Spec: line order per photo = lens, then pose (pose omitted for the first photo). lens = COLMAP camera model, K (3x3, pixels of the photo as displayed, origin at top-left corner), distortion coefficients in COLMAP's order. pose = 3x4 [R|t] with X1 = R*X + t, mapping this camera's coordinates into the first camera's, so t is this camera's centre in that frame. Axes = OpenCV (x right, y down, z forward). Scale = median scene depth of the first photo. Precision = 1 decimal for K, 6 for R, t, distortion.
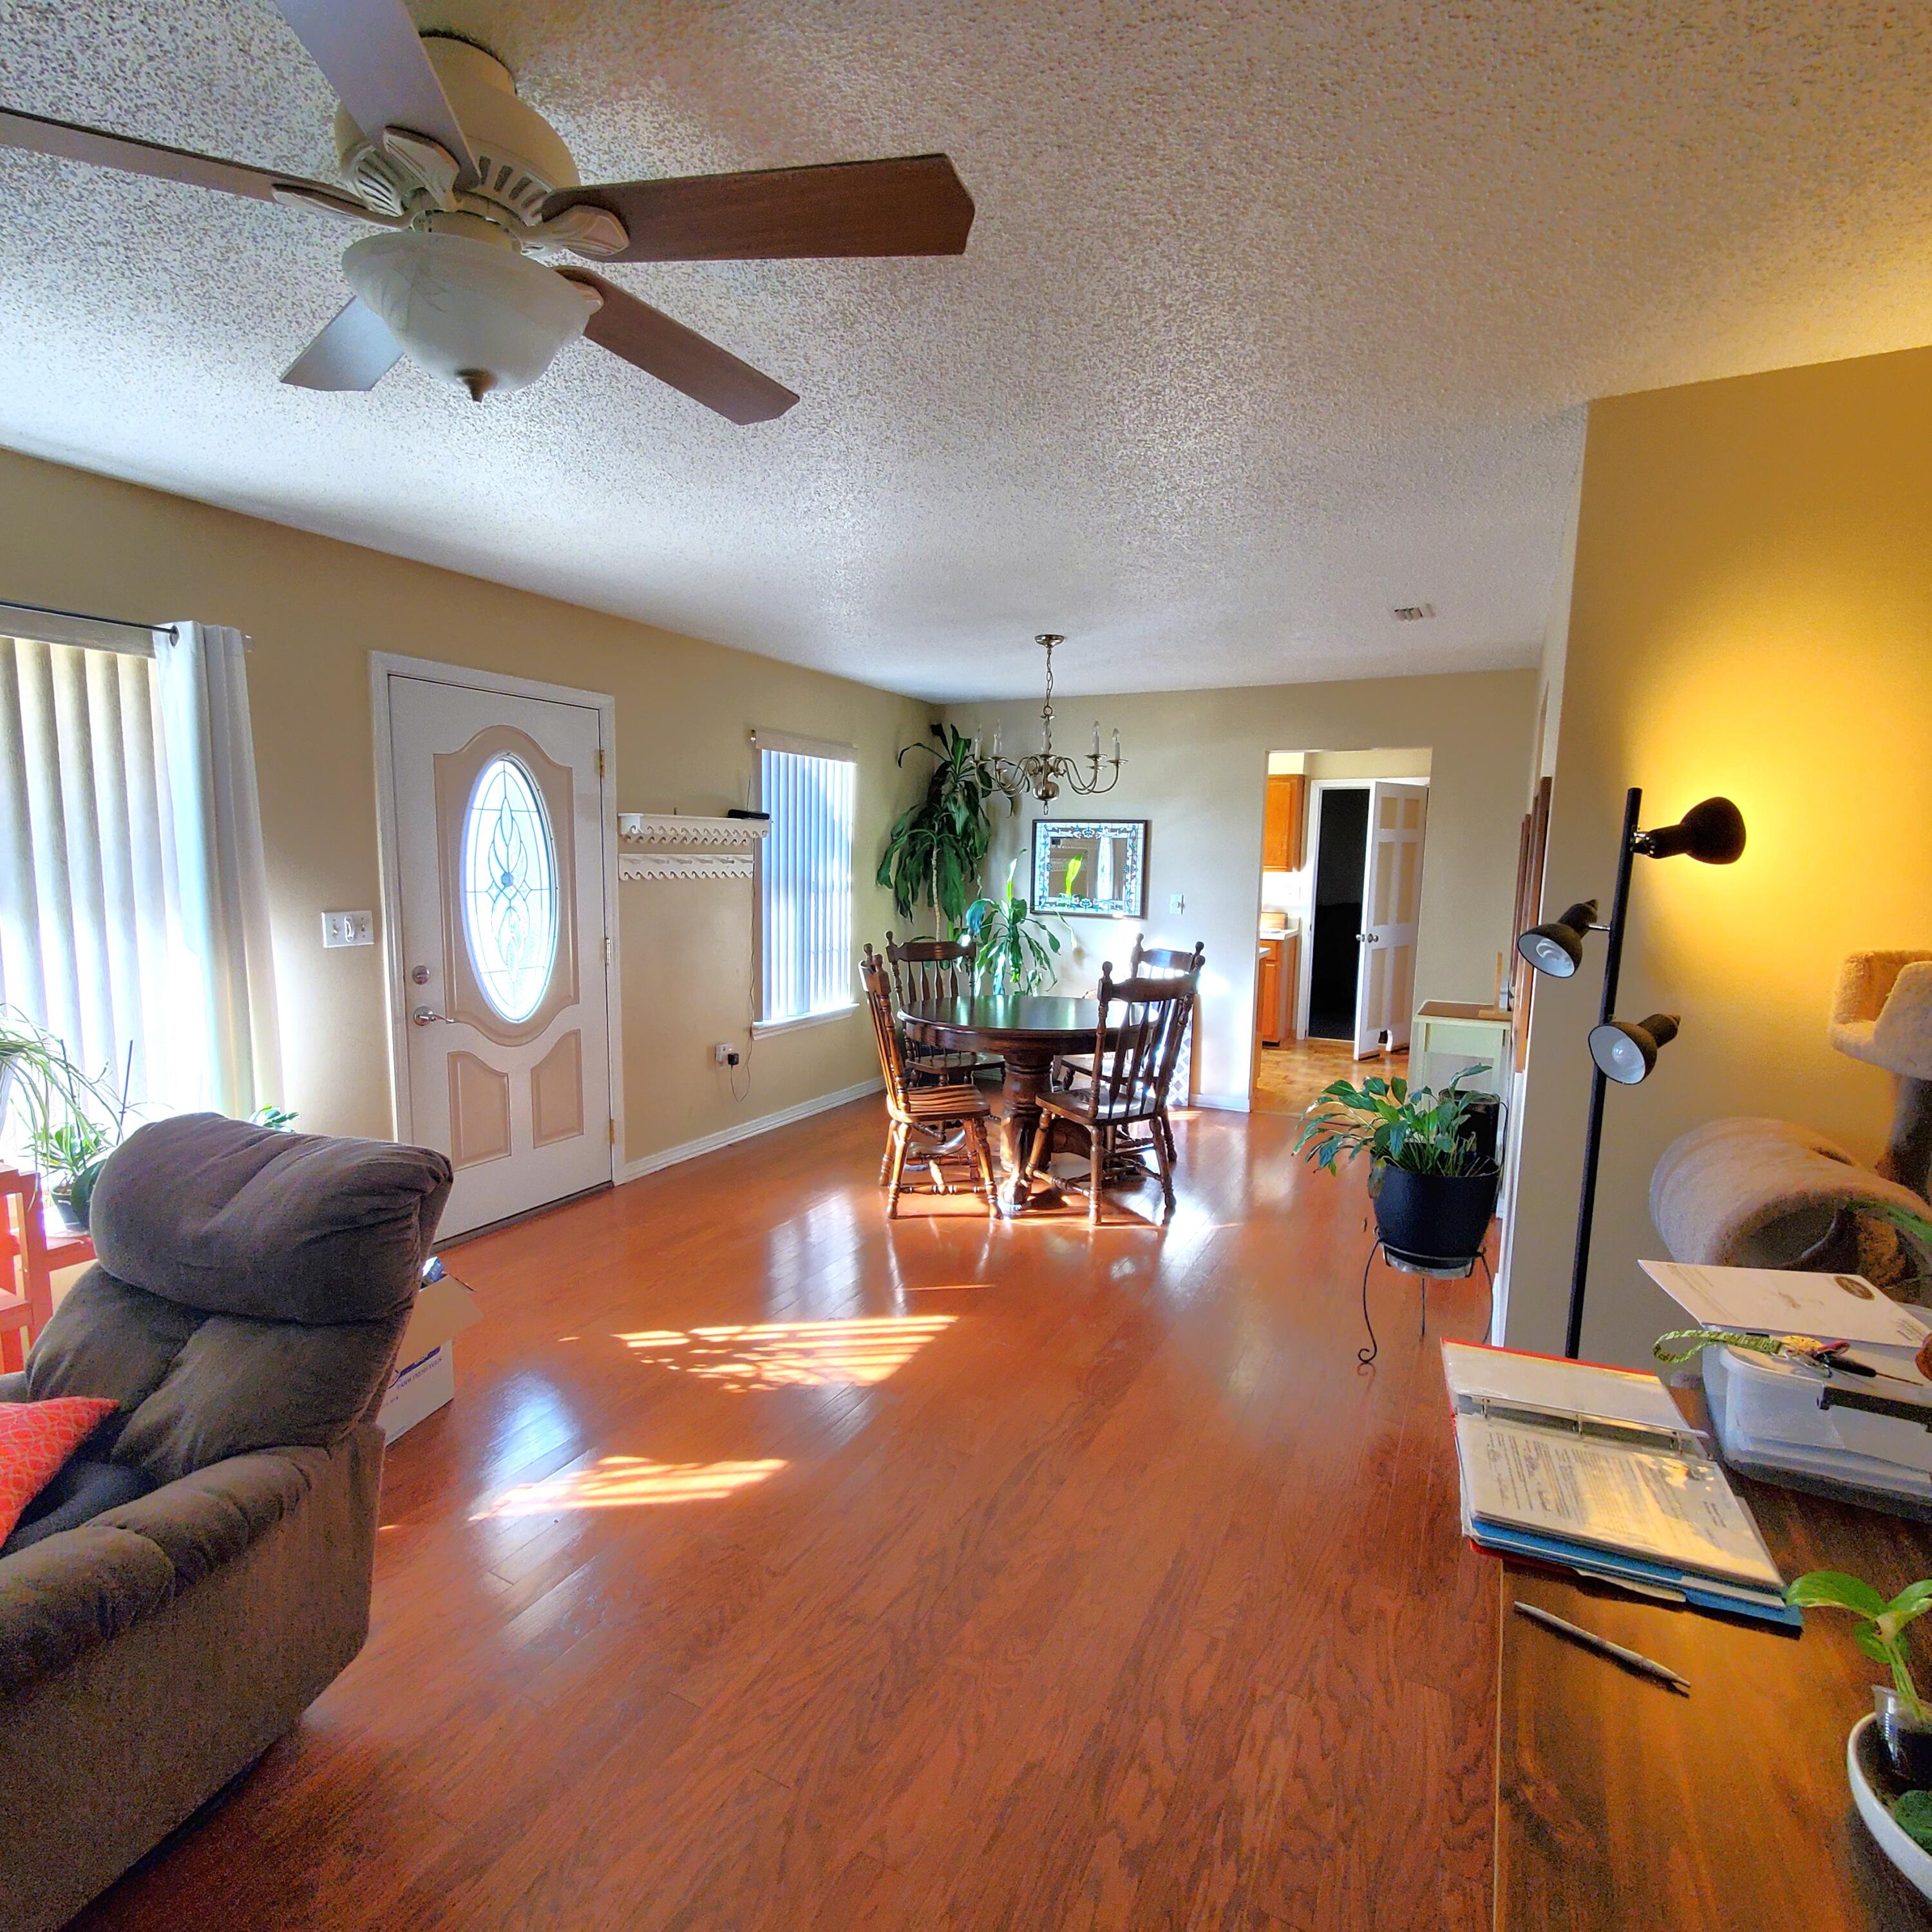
lens RADIAL K [[1028.6, 0, 959.2], [0, 1028.6, 982.6], [0, 0, 1]] dist [0.011461, -0.006194]
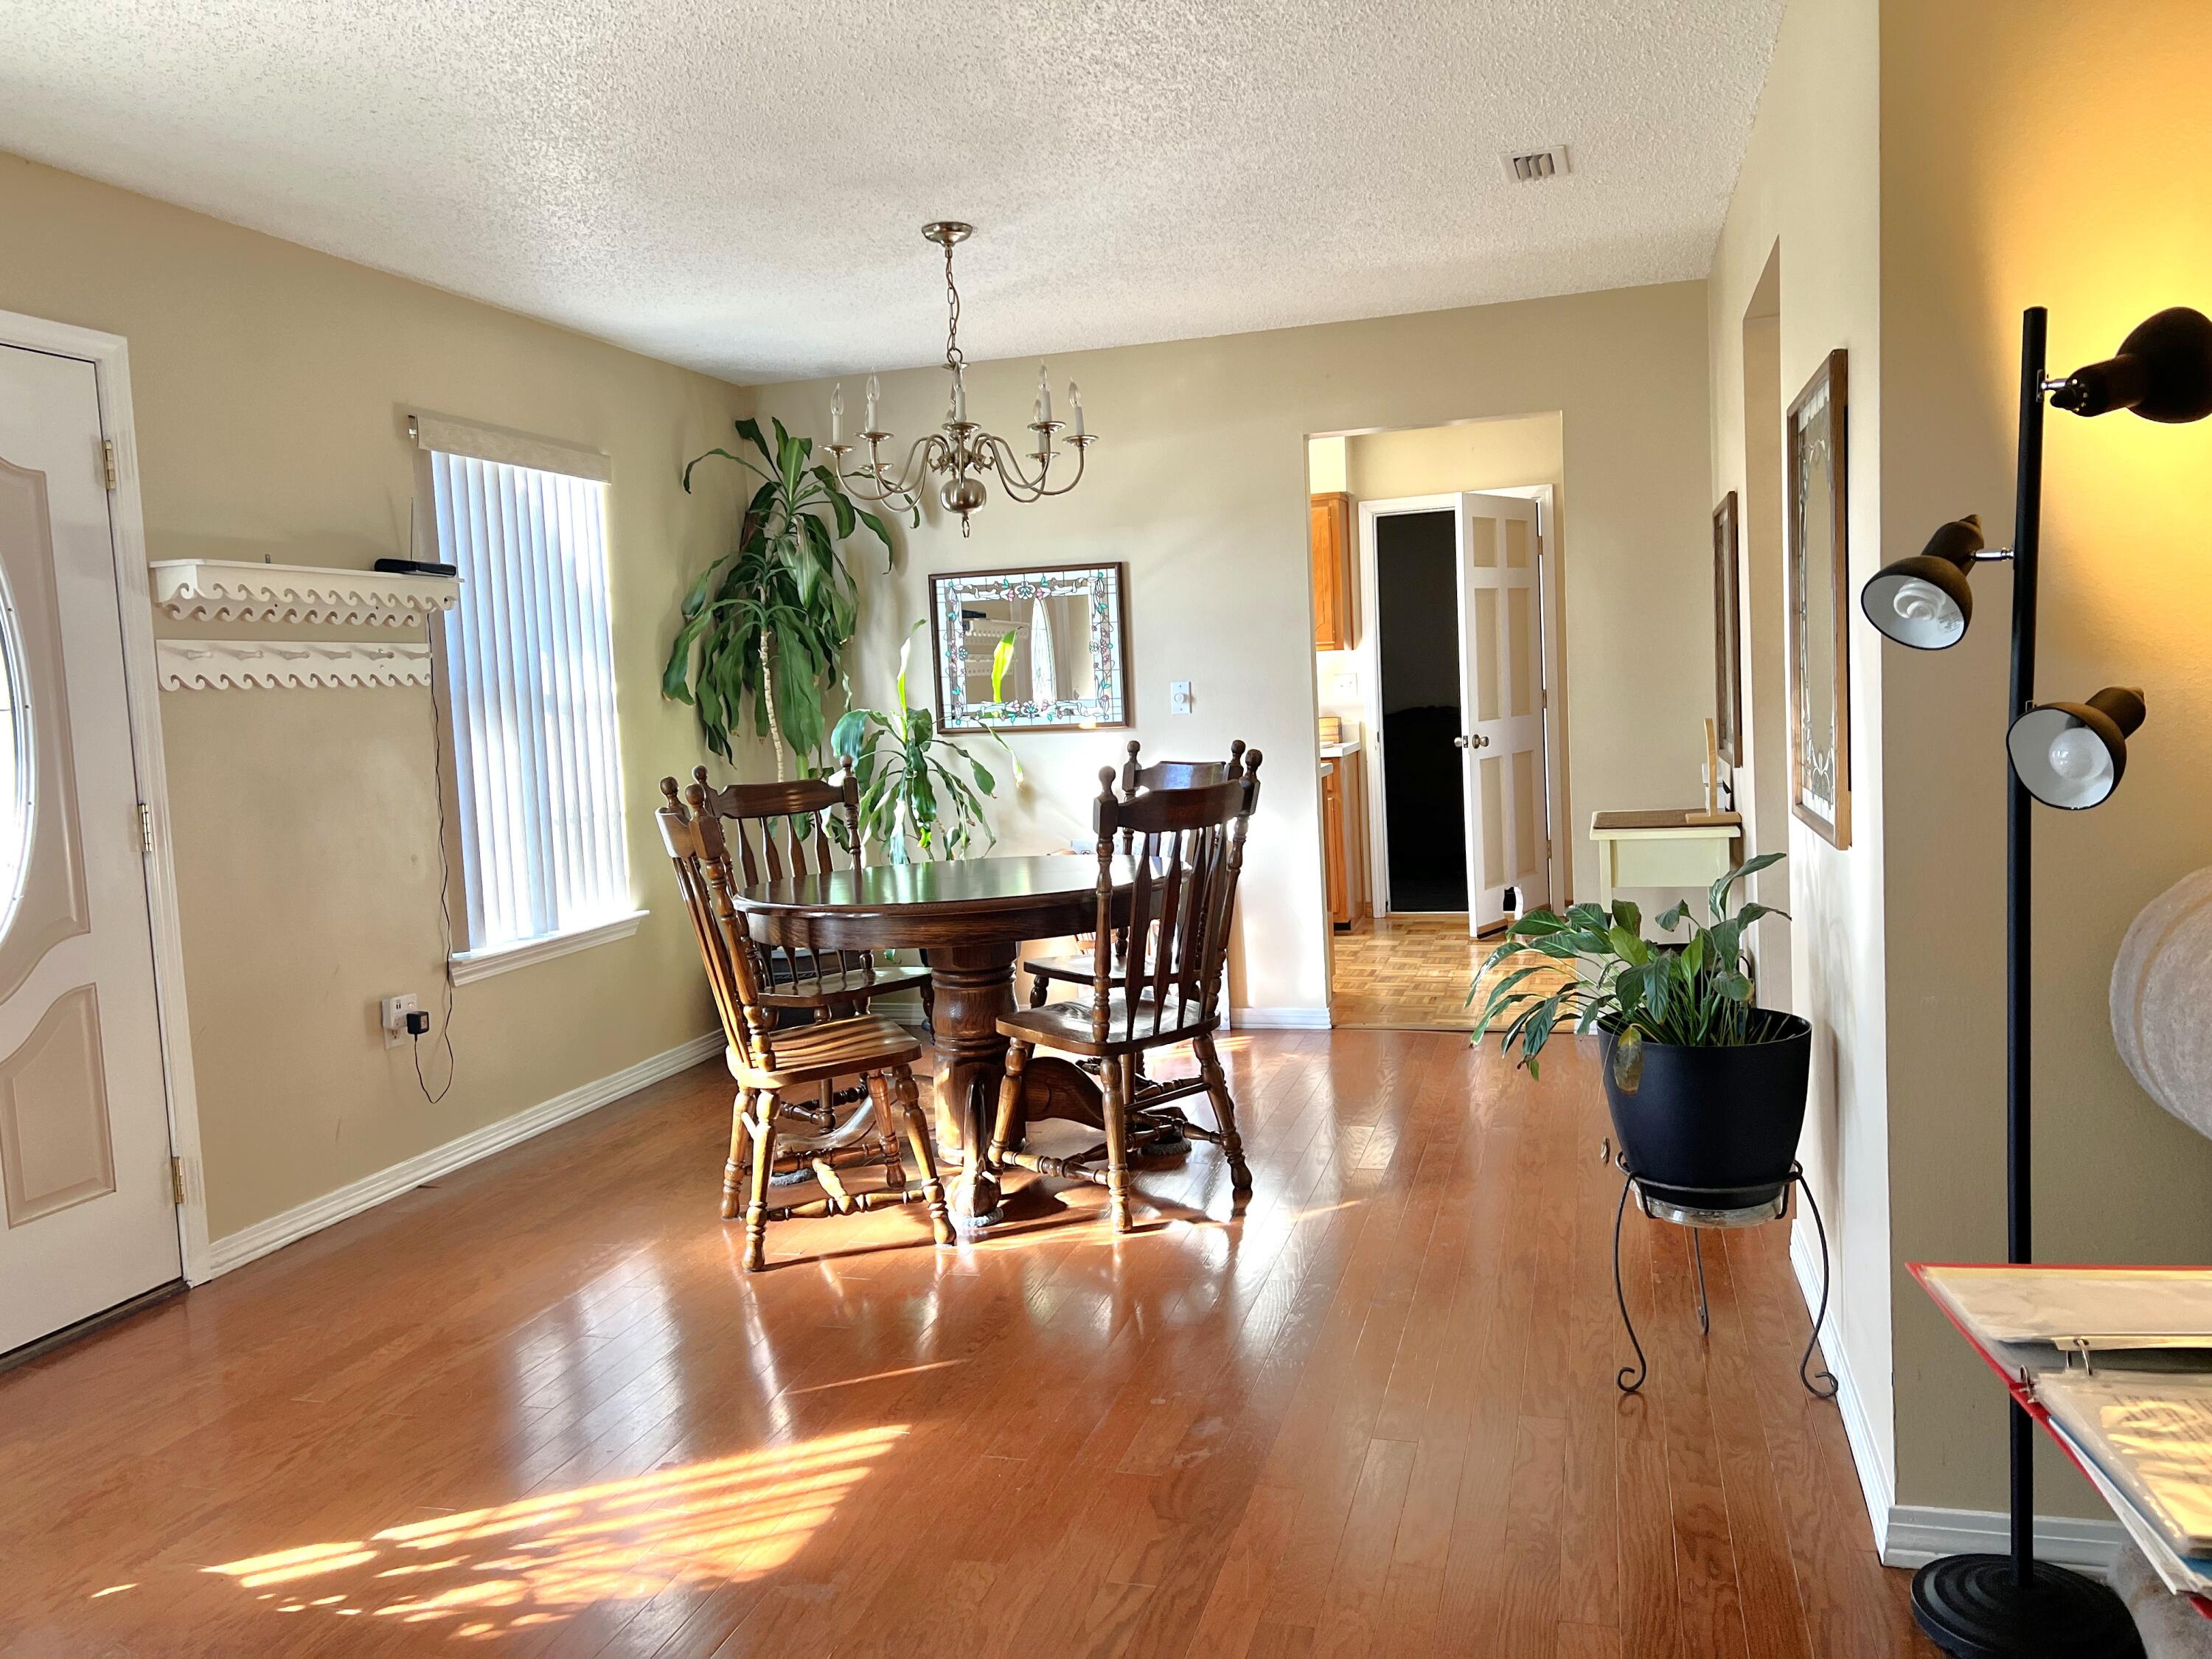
lens RADIAL K [[1663.1, 0, 1114.0], [0, 1663.1, 816.6], [0, 0, 1]] dist [0.055297, -0.049873]
pose [[0.977421, -0.080031, 0.195561, -0.041763], [0.090113, 0.994994, -0.043200, 0.056980], [-0.191124, 0.059847, 0.979740, 0.105975]]
